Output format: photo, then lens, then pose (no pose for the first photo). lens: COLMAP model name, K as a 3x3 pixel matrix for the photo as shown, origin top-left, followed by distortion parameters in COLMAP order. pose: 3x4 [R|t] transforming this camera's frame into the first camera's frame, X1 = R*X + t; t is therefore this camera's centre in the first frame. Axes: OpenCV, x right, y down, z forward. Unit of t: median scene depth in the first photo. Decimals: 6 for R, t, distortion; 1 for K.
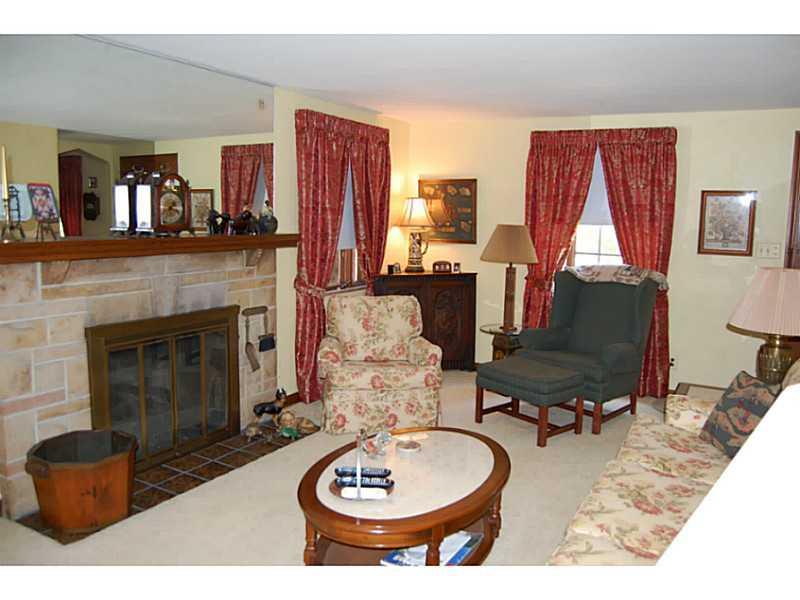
lens RADIAL K [[638.8, 0, 402.7], [0, 638.8, 299.4], [0, 0, 1]] dist [-0.076313, 0.015352]
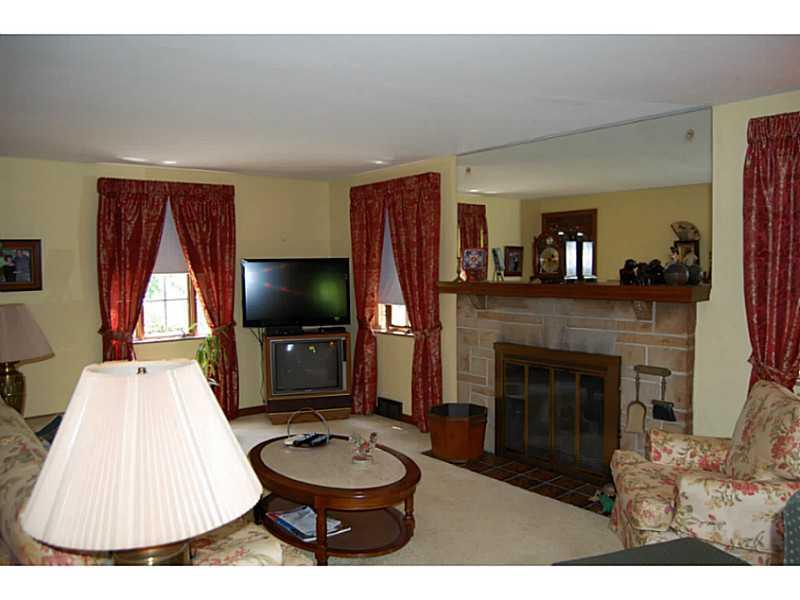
lens RADIAL K [[638.8, 0, 402.7], [0, 638.8, 299.4], [0, 0, 1]] dist [-0.076313, 0.015352]
pose [[-0.365765, 0.040773, -0.929814, 0.828529], [-0.114063, 0.989545, 0.088262, -0.137835], [0.923691, 0.138341, -0.357290, 1.125072]]
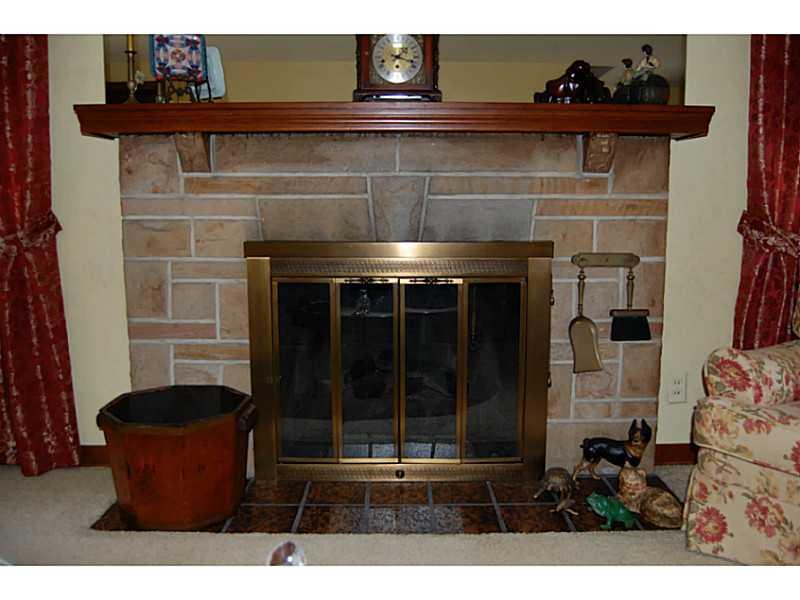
lens RADIAL K [[638.8, 0, 402.1], [0, 638.8, 301.6], [0, 0, 1]] dist [-0.076313, 0.015352]
pose [[0.501531, 0.089373, -0.860511, 0.156171], [-0.105602, 0.993536, 0.041641, 0.055102], [0.858670, 0.069988, 0.507727, 0.681868]]
